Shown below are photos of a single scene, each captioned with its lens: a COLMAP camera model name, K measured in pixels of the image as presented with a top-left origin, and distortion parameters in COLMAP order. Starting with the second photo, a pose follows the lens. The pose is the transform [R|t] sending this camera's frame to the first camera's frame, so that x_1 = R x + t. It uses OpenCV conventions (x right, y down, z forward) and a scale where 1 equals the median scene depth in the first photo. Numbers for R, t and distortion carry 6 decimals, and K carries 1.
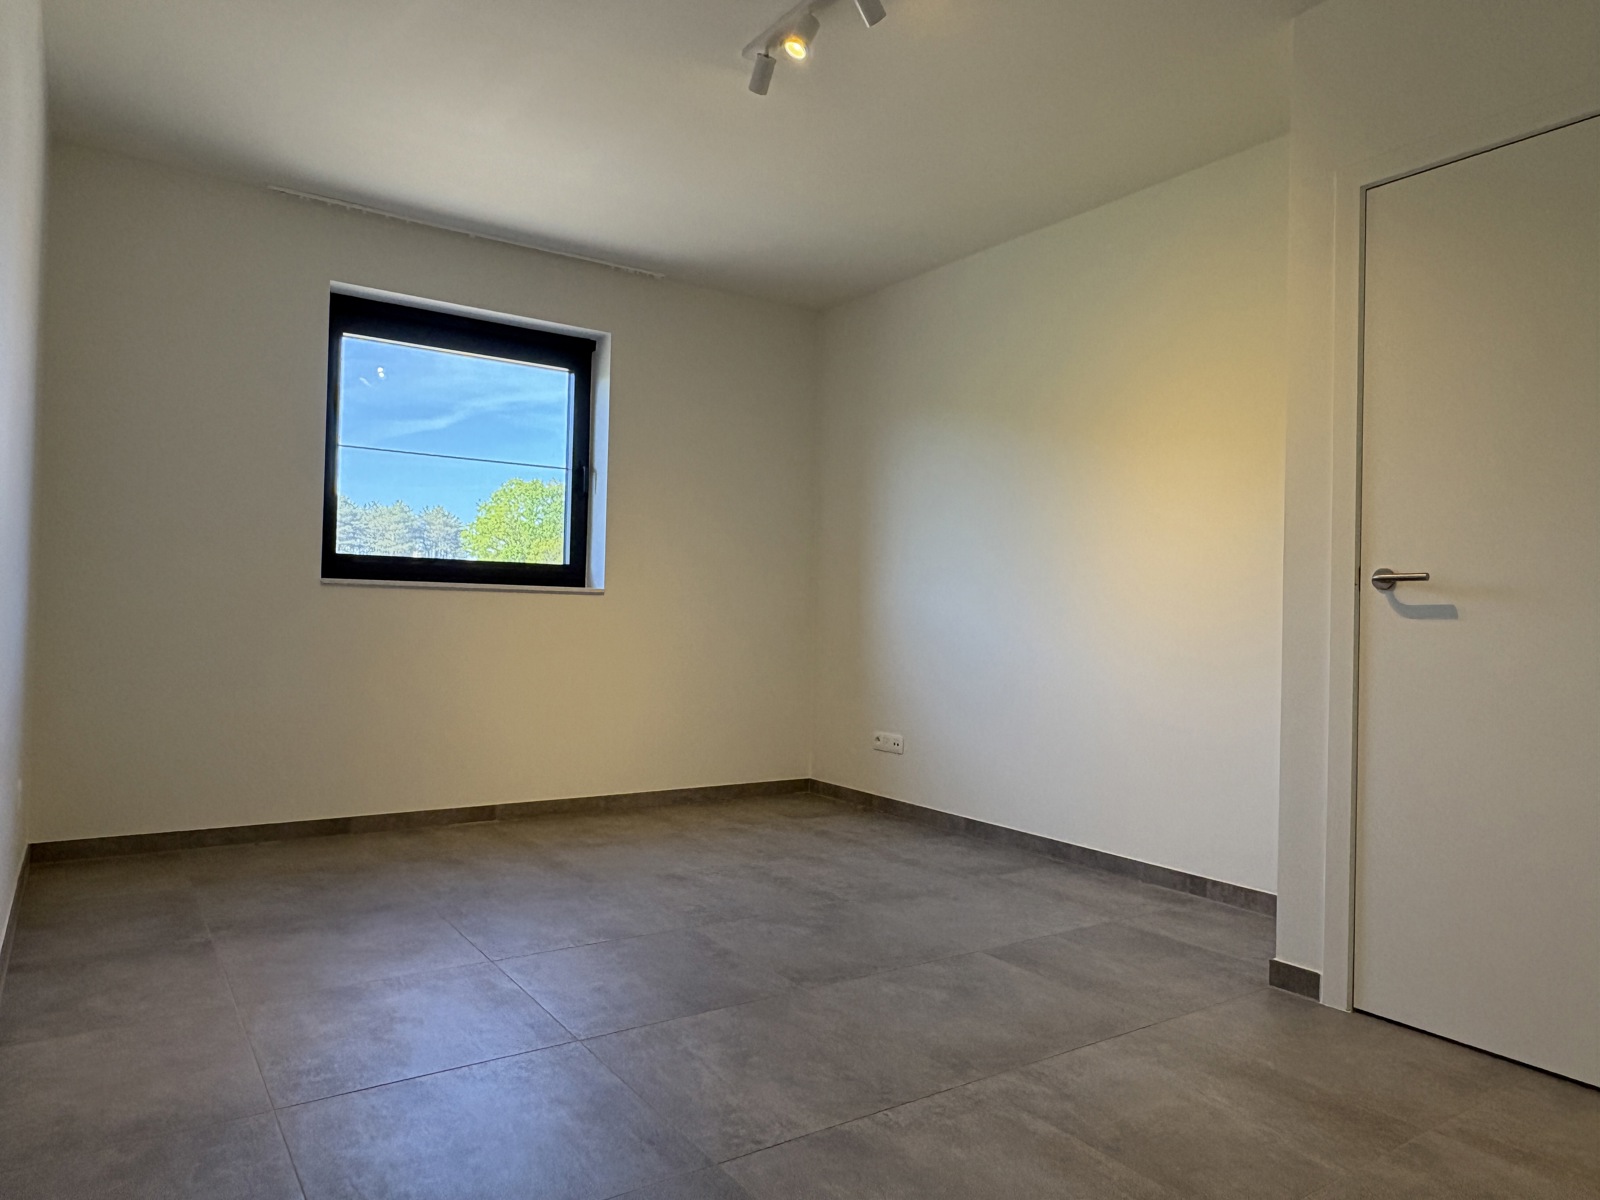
lens RADIAL K [[1027.6, 0, 791.9], [0, 1027.6, 607.5], [0, 0, 1]] dist [-0.003381, 0.007027]
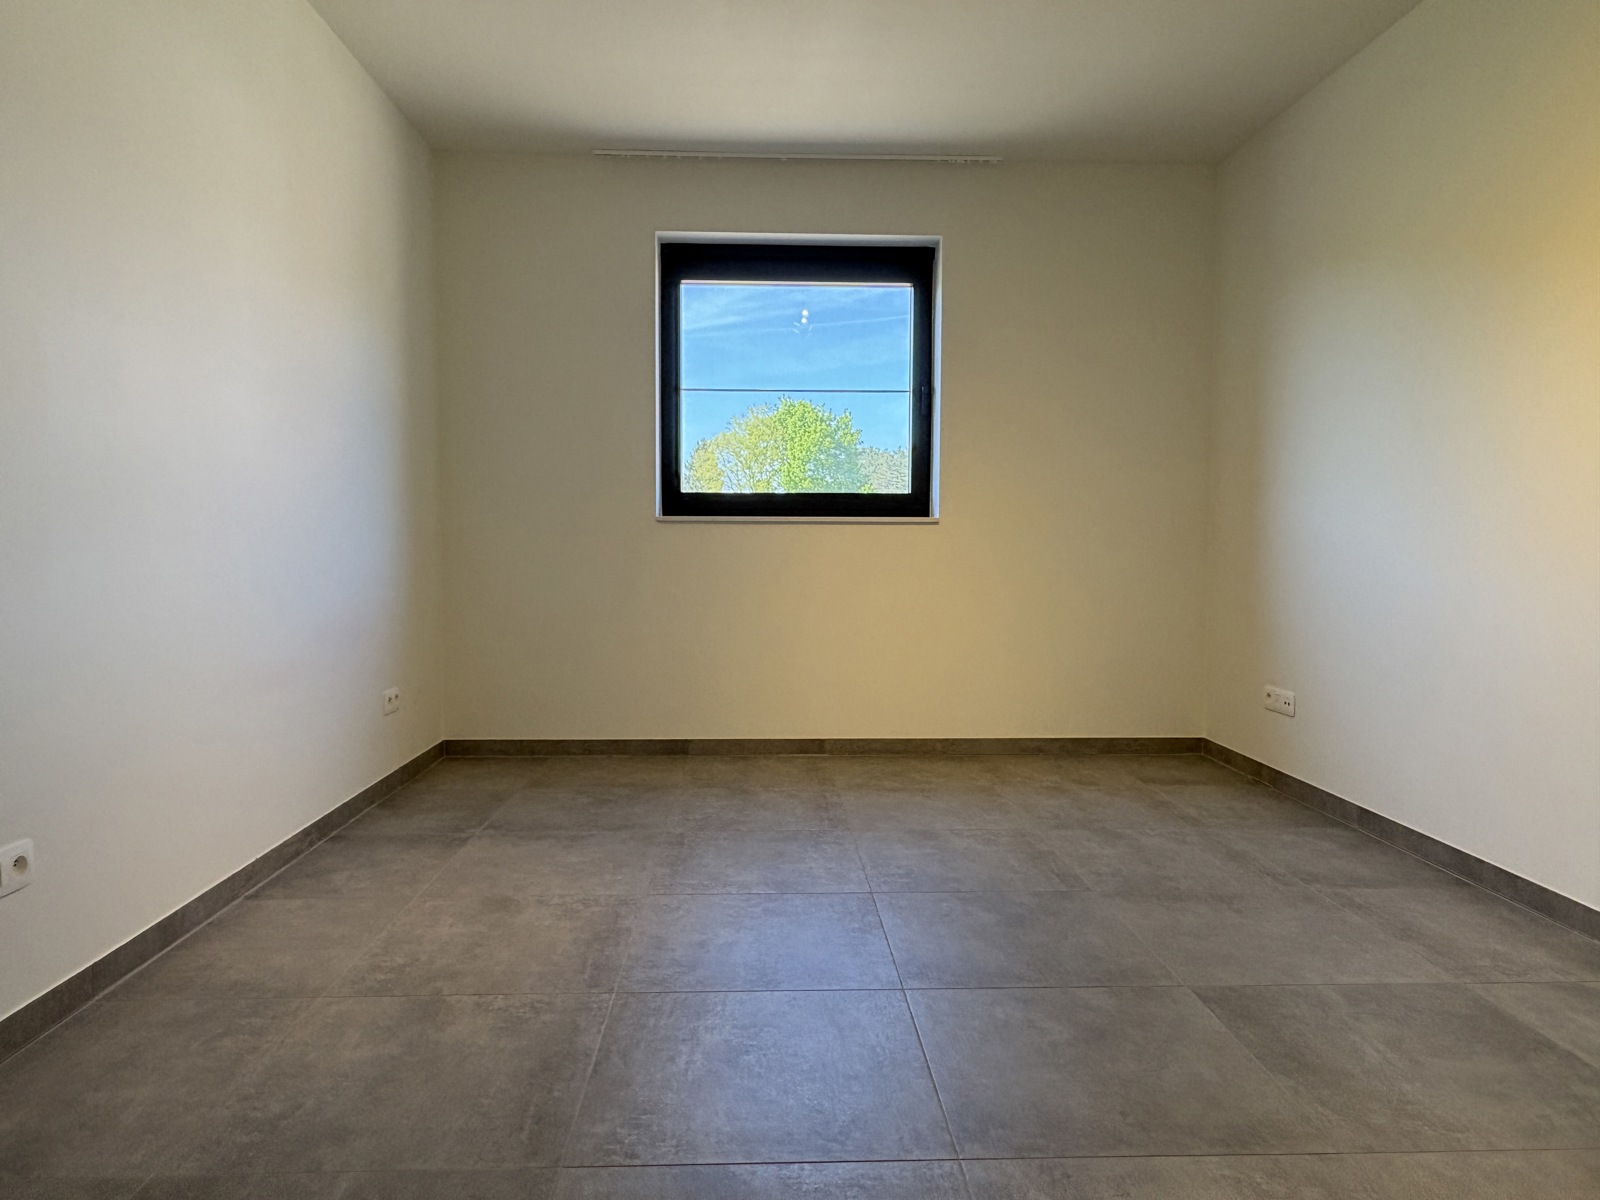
lens RADIAL K [[1027.6, 0, 805.1], [0, 1027.6, 605.4], [0, 0, 1]] dist [-0.003381, 0.007027]
pose [[0.849829, 0.012235, -0.526917, 0.226900], [0.019770, 0.998287, 0.055067, 0.008452], [0.526688, -0.057215, 0.848131, 0.160585]]
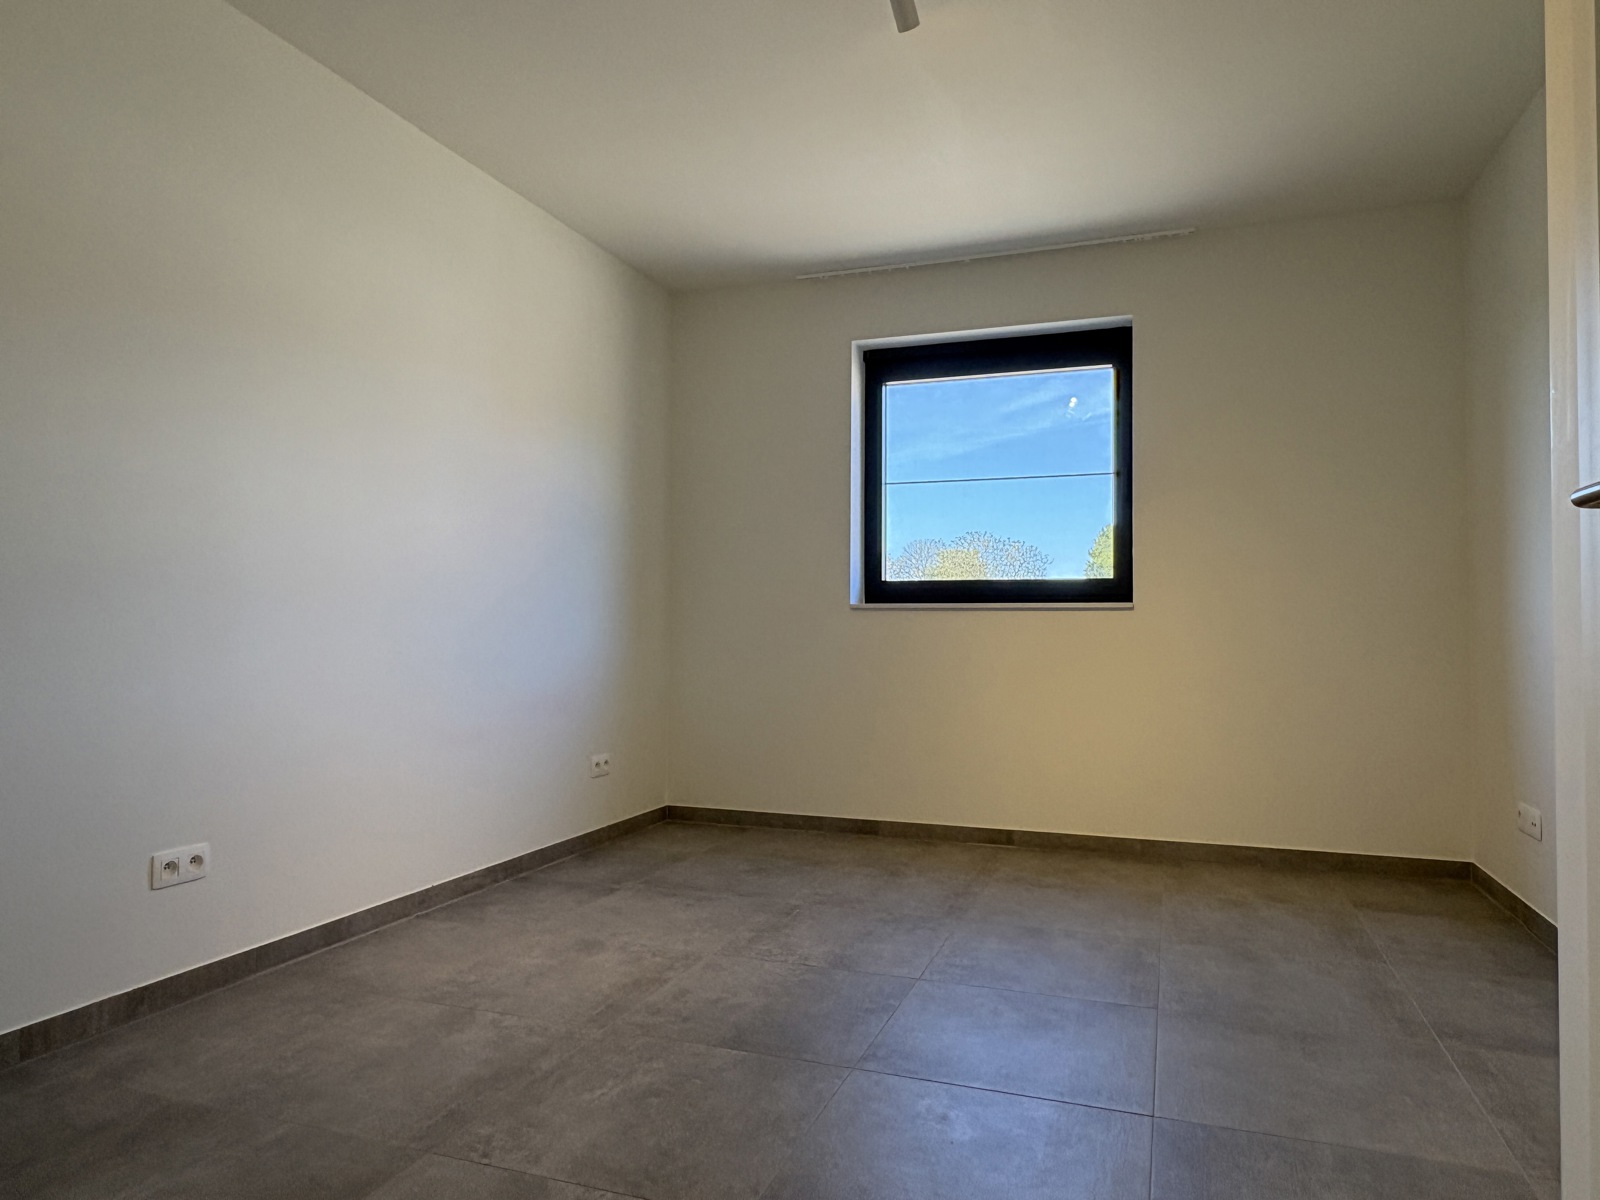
lens RADIAL K [[1027.6, 0, 800.5], [0, 1027.6, 608.4], [0, 0, 1]] dist [-0.003381, 0.007027]
pose [[0.589043, -0.036812, -0.807263, 0.400950], [0.014935, 0.999287, -0.034671, 0.014237], [0.807964, 0.008366, 0.589173, 0.274651]]
